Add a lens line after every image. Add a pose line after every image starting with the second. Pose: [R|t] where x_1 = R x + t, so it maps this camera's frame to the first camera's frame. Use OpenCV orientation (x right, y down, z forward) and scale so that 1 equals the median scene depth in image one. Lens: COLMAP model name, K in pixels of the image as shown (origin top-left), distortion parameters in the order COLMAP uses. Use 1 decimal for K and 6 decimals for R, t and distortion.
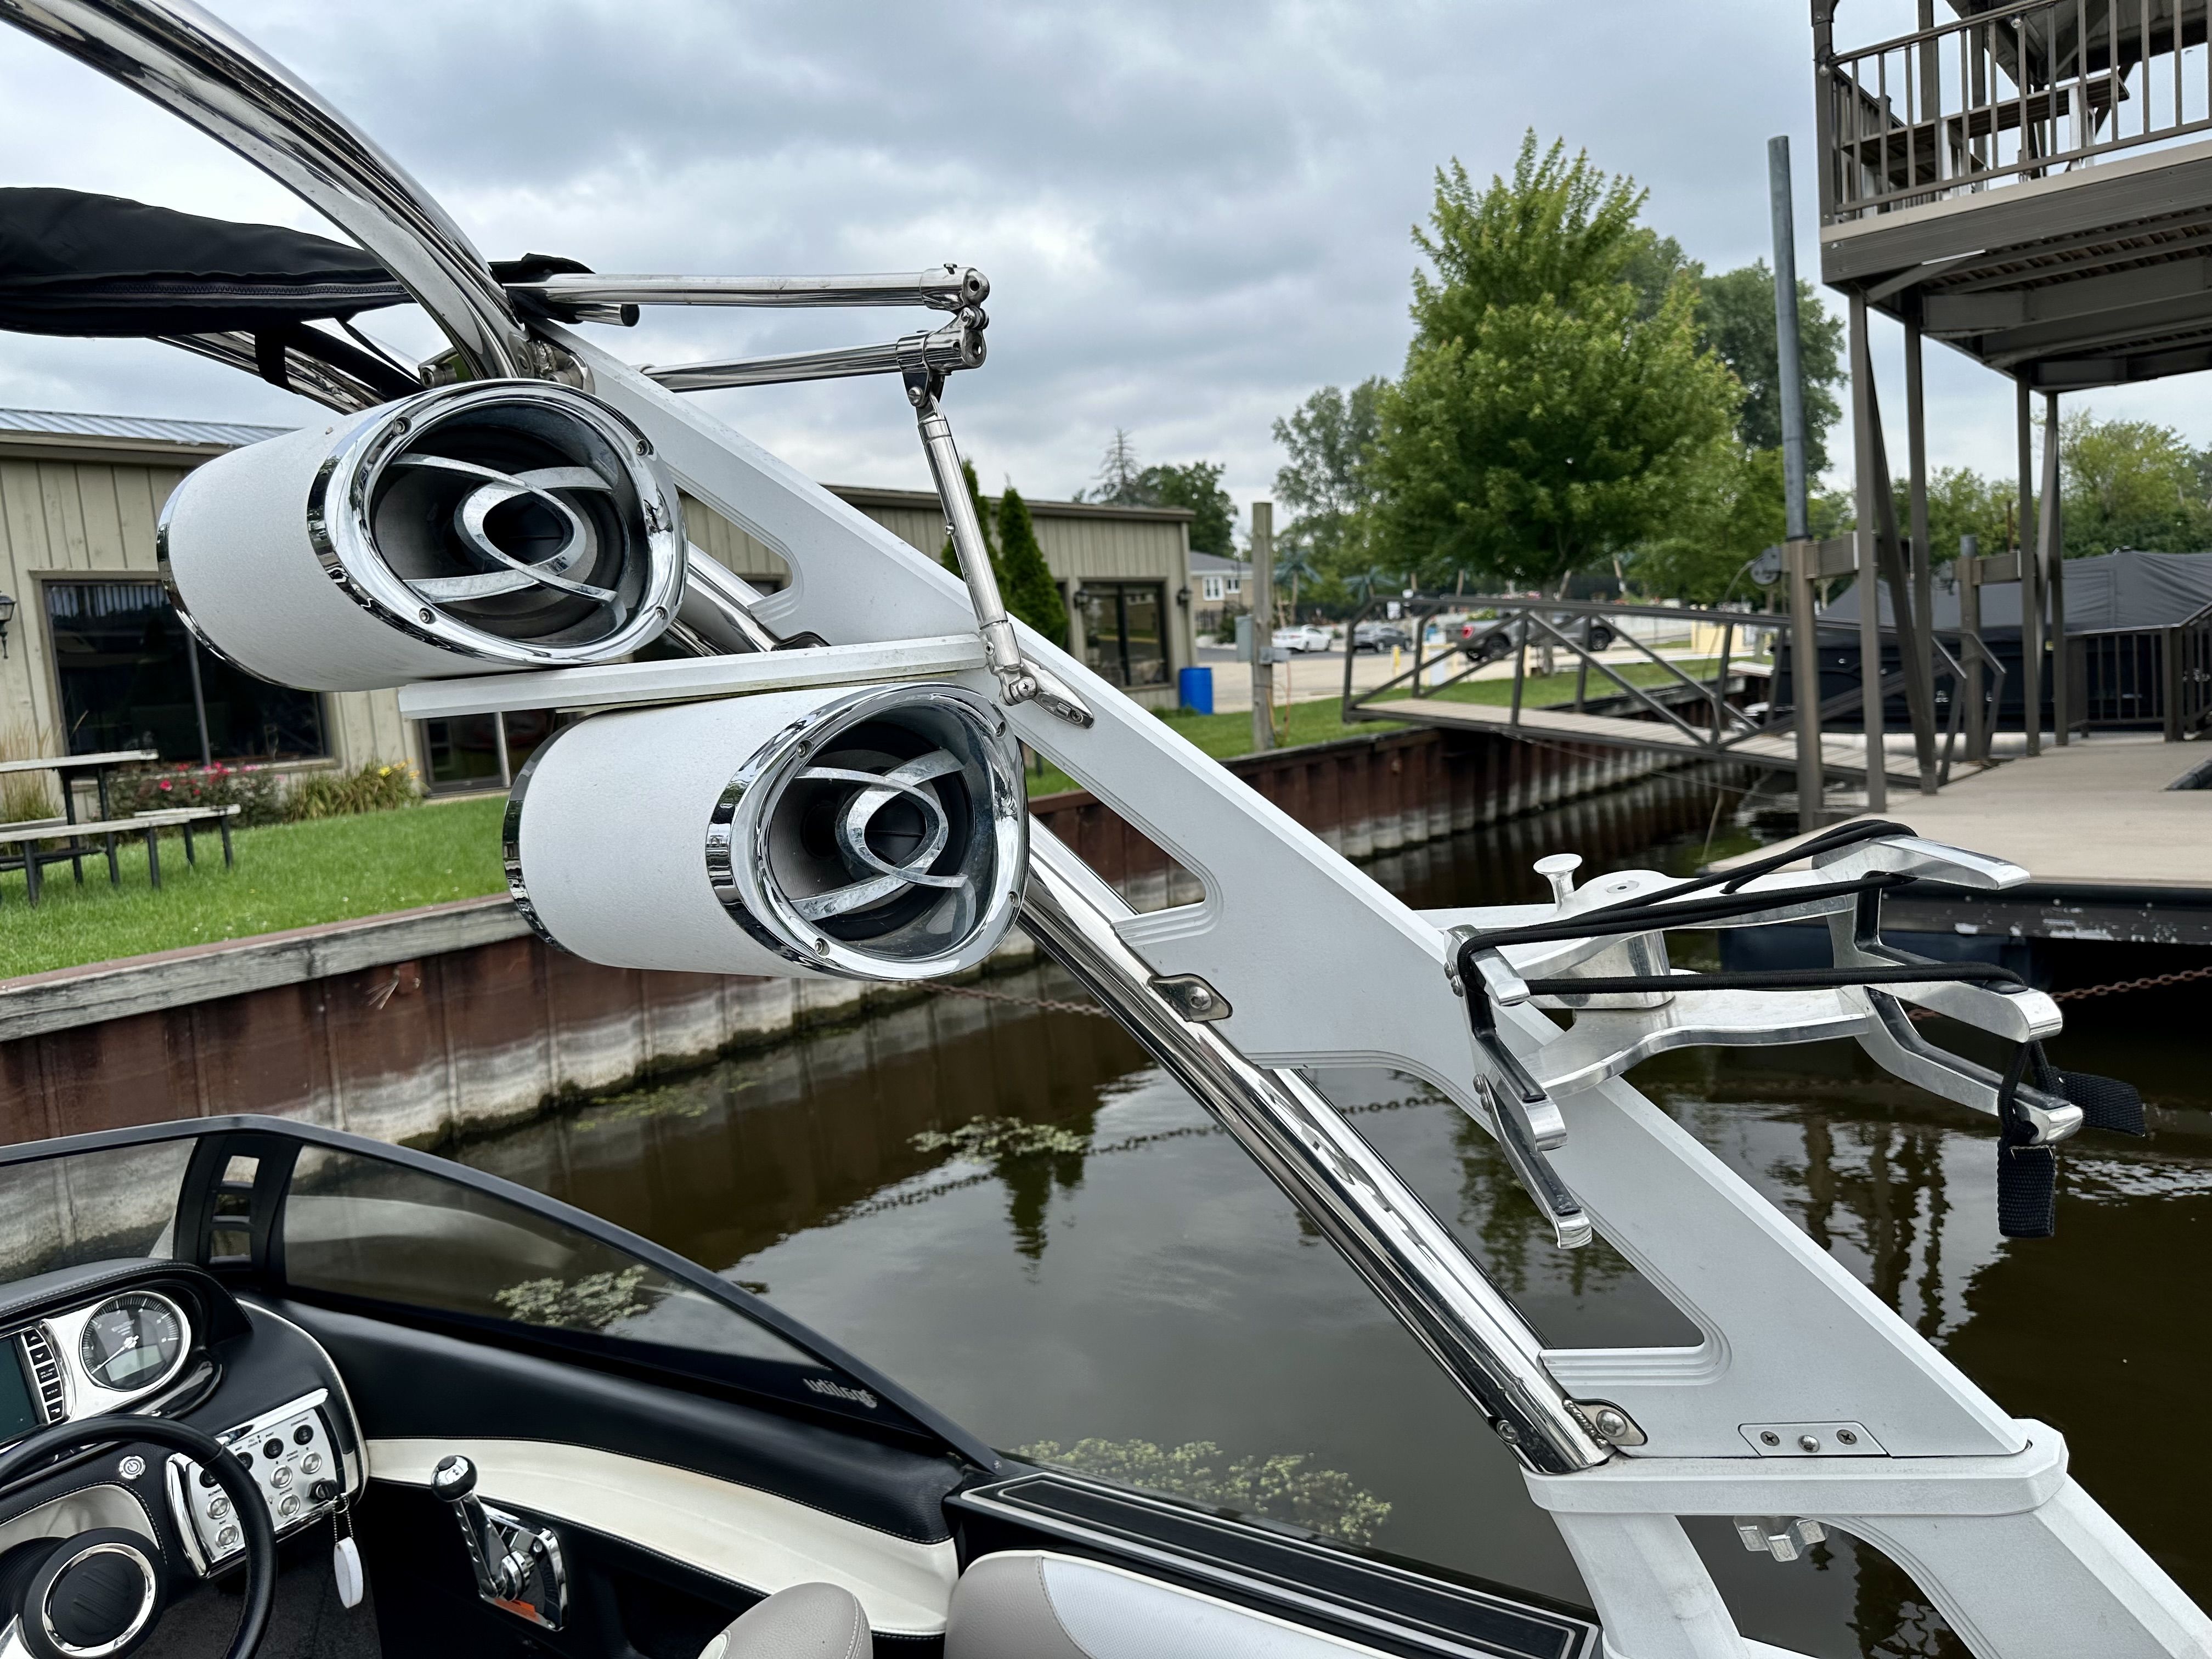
lens RADIAL K [[1592.4, 0, 1111.8], [0, 1592.4, 831.6], [0, 0, 1]] dist [0.024859, -0.022690]
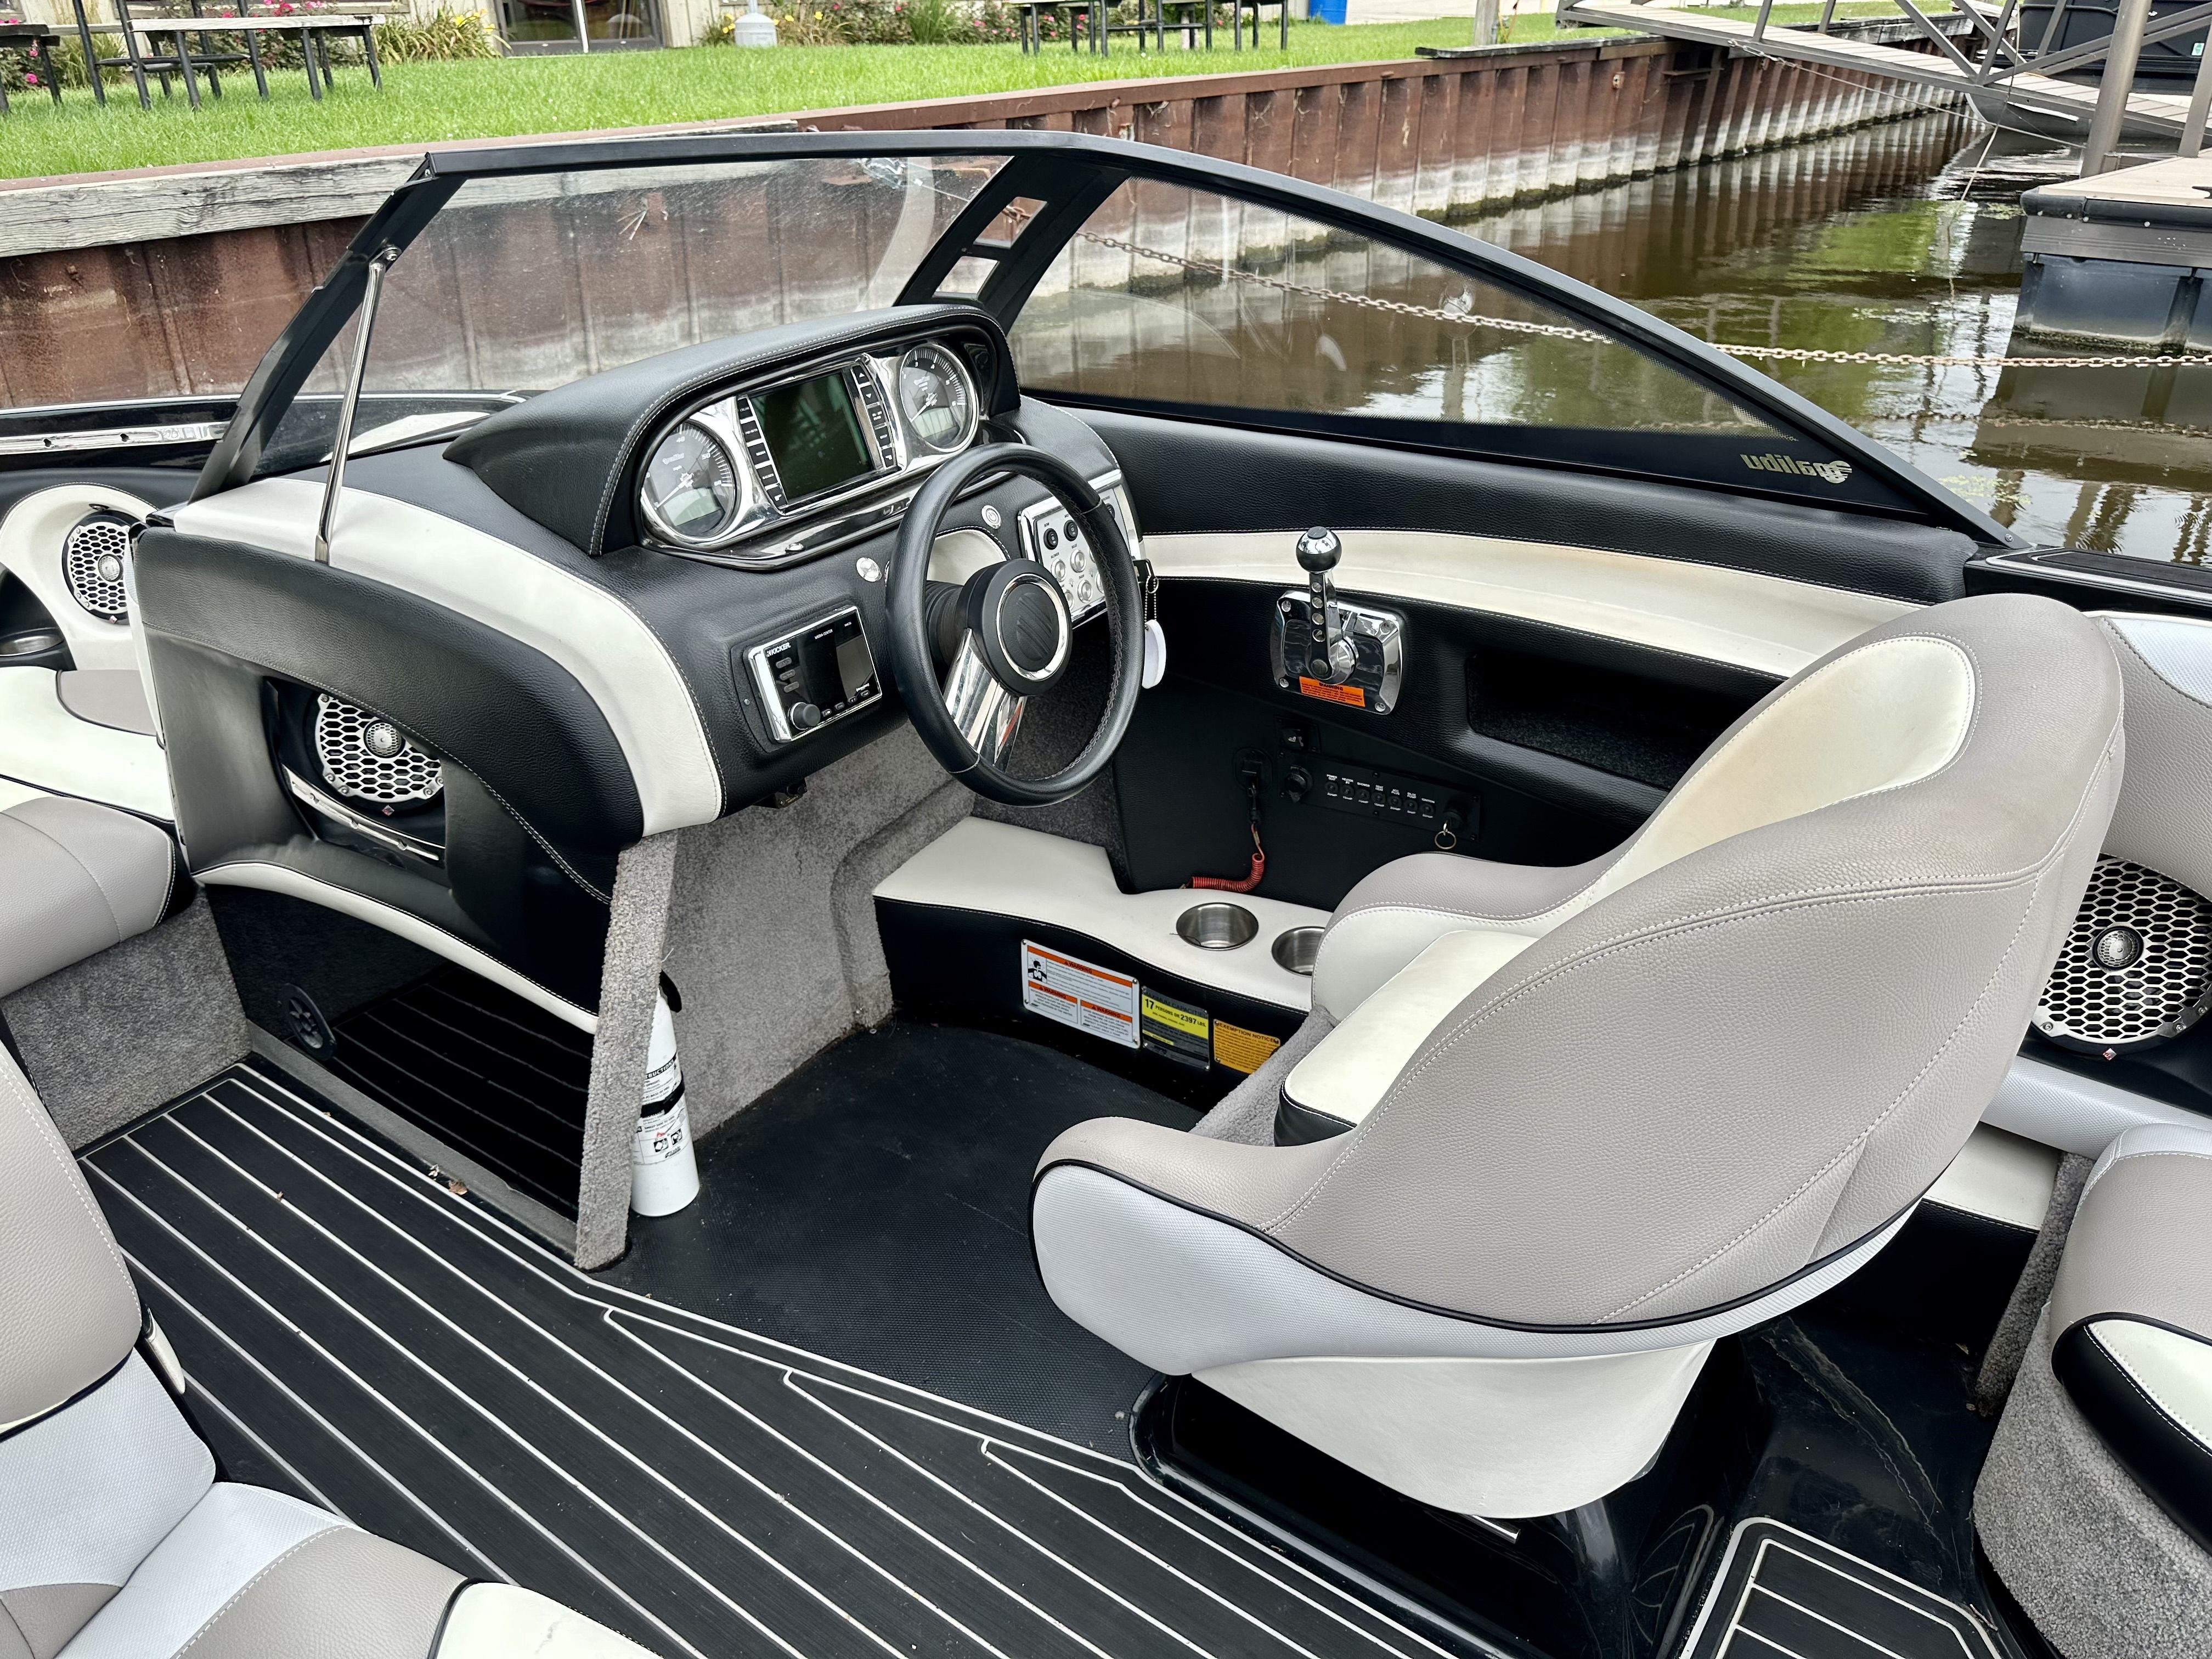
lens RADIAL K [[1592.4, 0, 1092.9], [0, 1592.4, 822.0], [0, 0, 1]] dist [0.024859, -0.022690]
pose [[0.997306, 0.072571, -0.010671, -0.143092], [-0.063472, 0.926716, 0.370364, 0.058512], [0.036767, -0.368689, 0.928826, 0.027995]]
